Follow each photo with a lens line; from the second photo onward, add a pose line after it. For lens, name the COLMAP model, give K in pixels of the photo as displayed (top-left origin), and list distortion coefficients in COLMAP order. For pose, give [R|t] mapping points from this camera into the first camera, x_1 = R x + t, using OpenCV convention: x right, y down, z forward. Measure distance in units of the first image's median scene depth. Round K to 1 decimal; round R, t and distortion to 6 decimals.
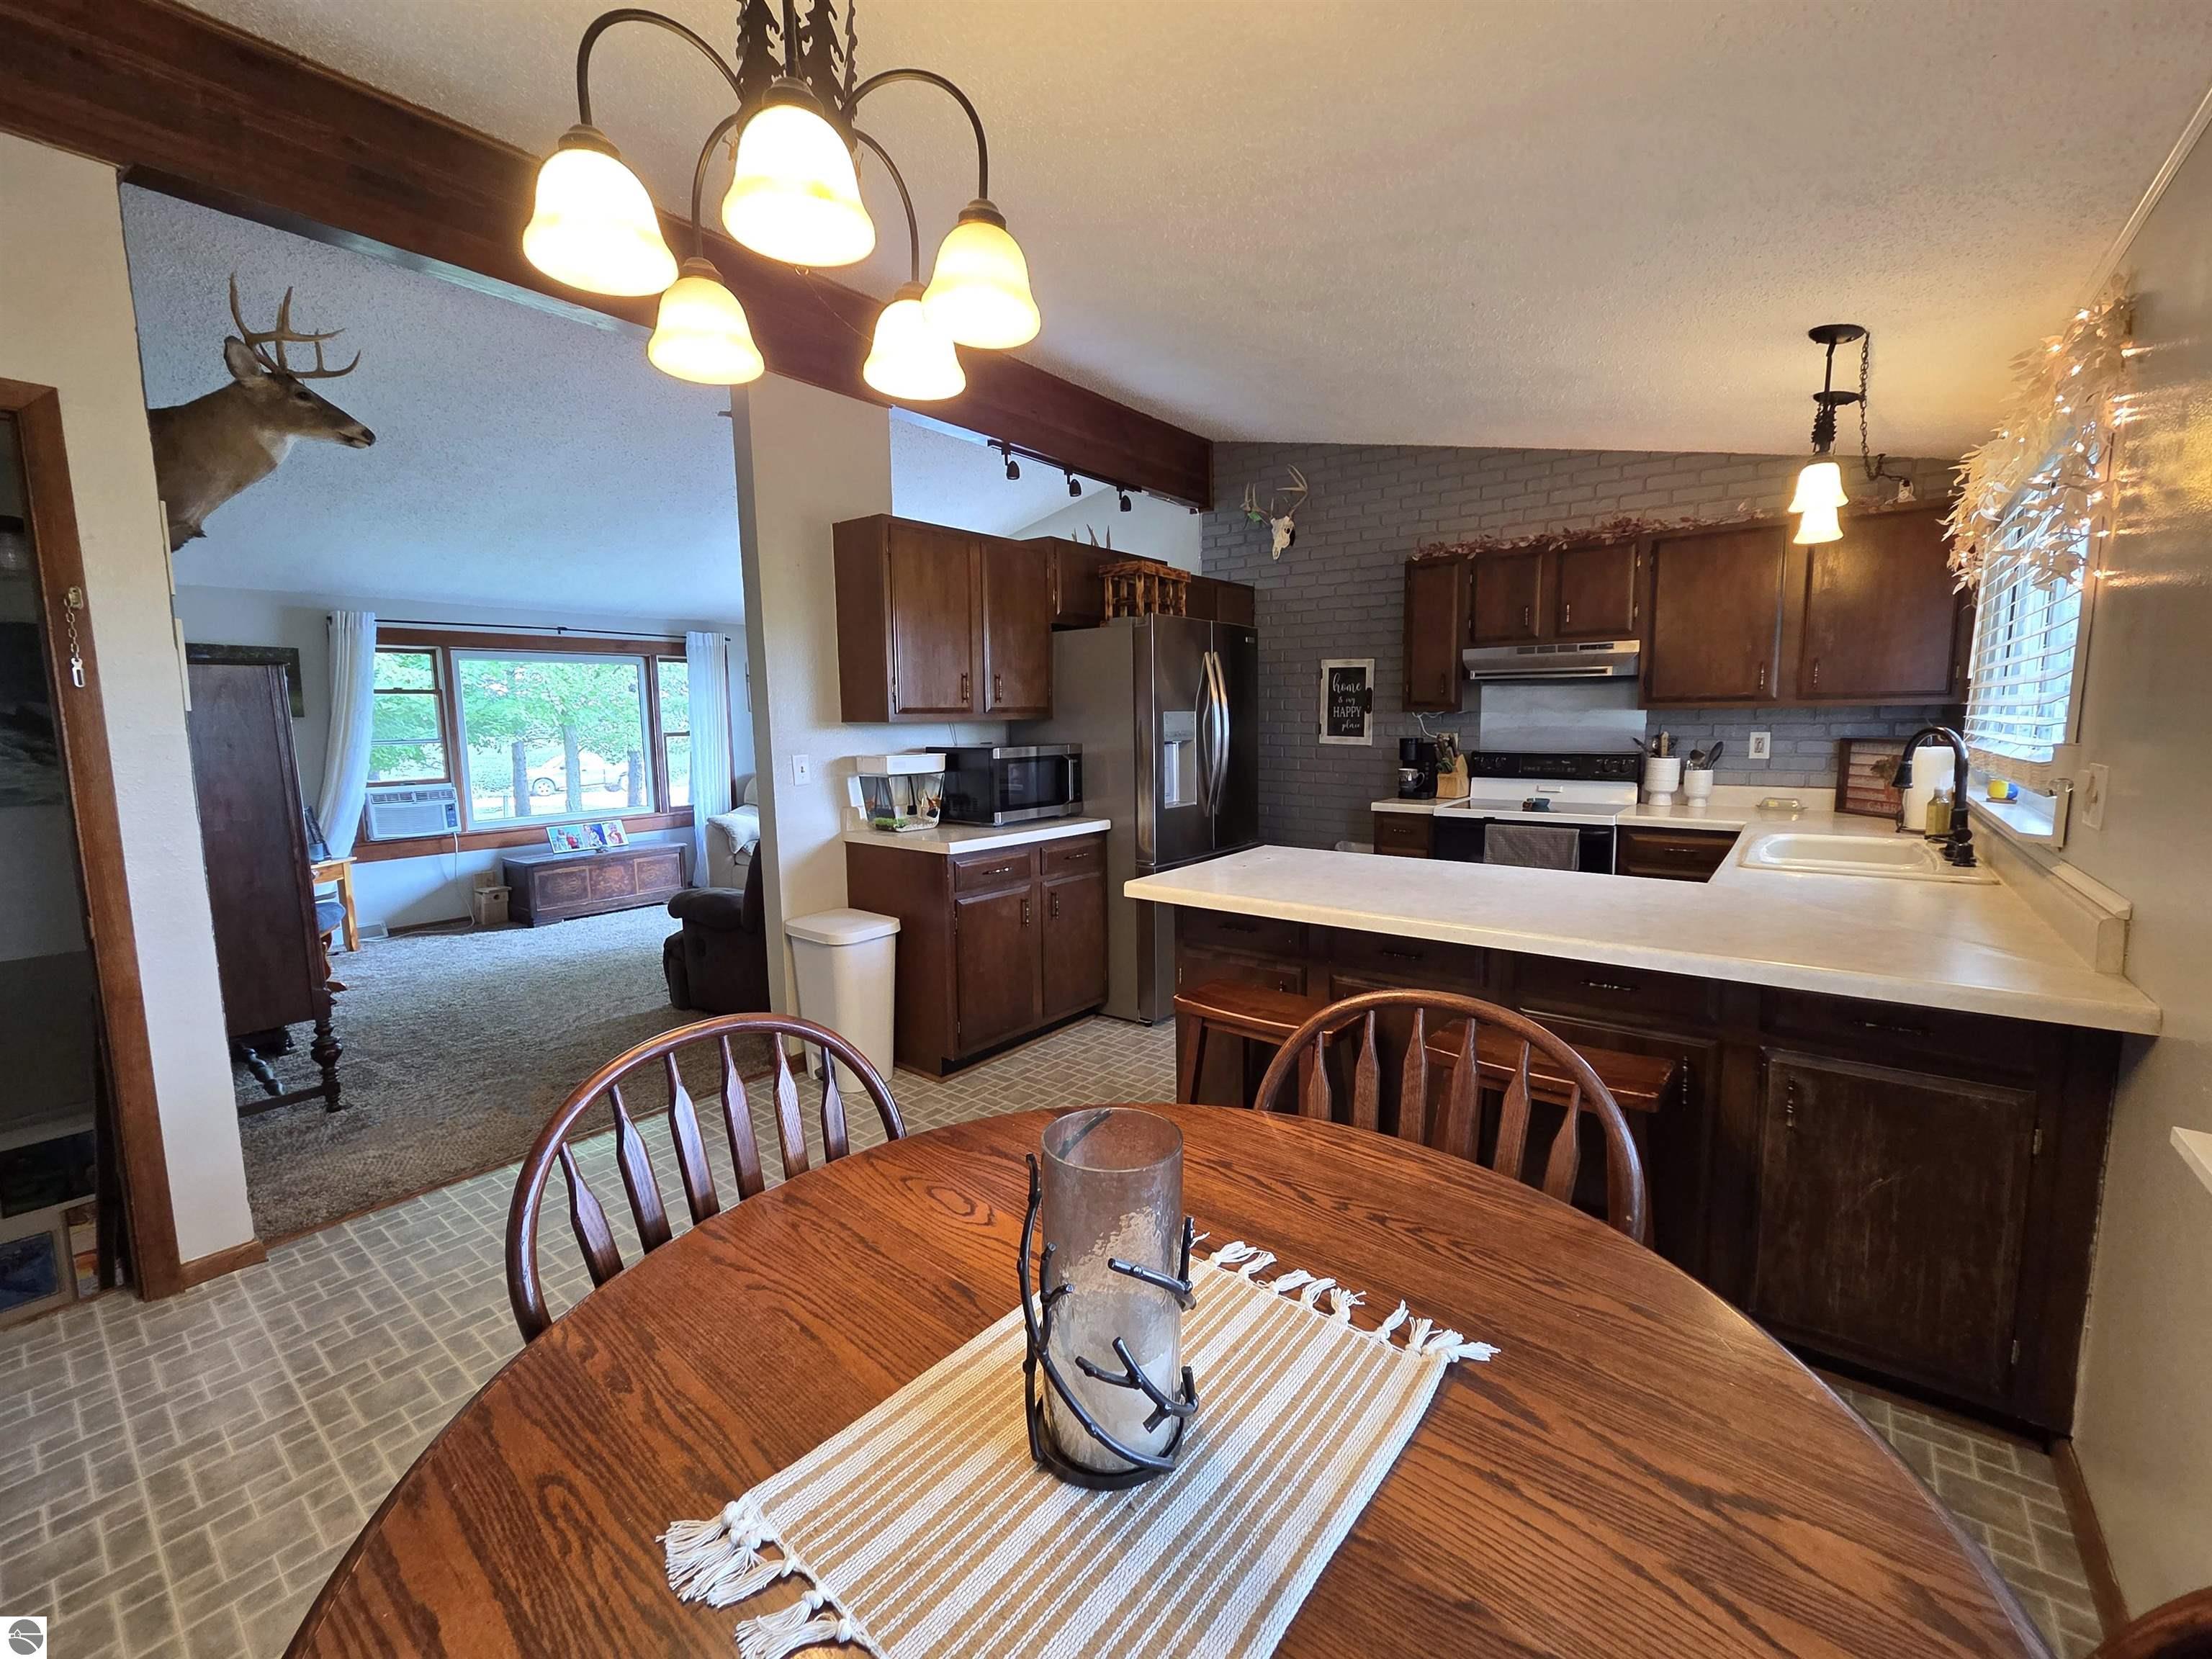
lens RADIAL K [[918.5, 0, 1097.3], [0, 918.5, 831.8], [0, 0, 1]] dist [-0.000567, 0.000795]
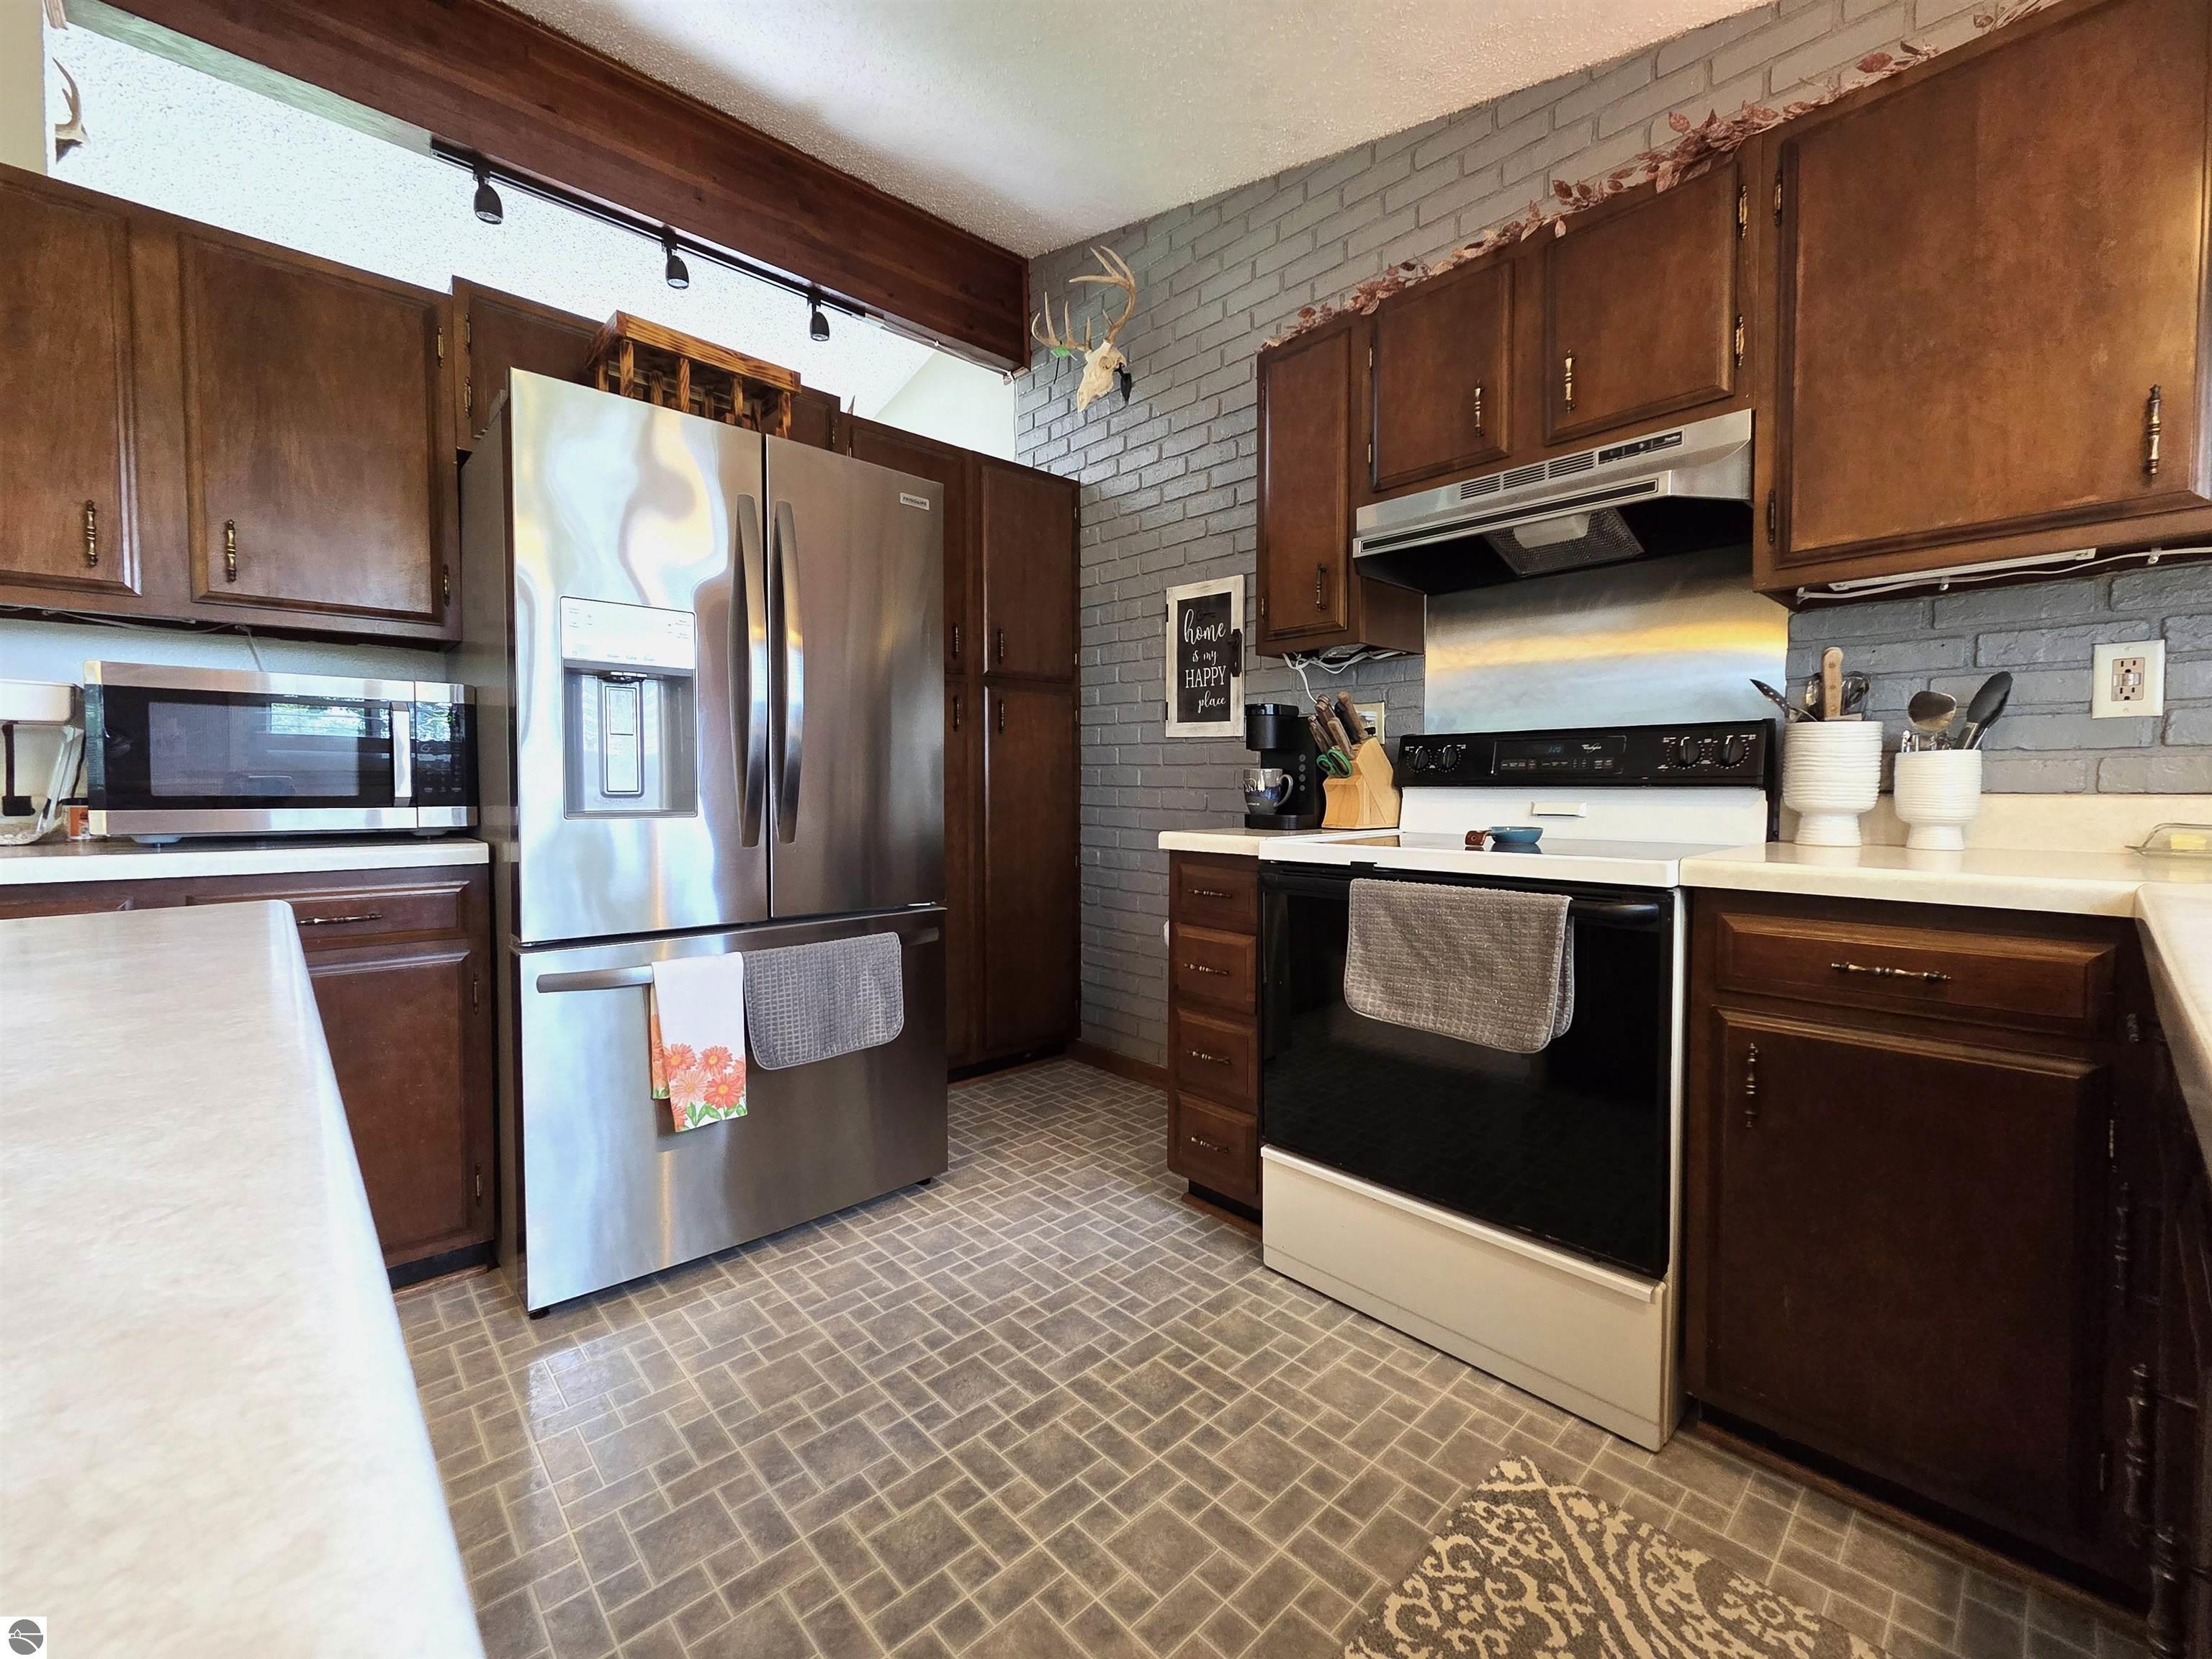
lens RADIAL K [[918.5, 0, 1095.5], [0, 918.5, 825.7], [0, 0, 1]] dist [-0.000567, 0.000795]
pose [[0.987703, 0.020917, -0.154938, 0.323037], [-0.033415, 0.996354, -0.078504, 0.003469], [0.152731, 0.082716, 0.984800, 0.501561]]
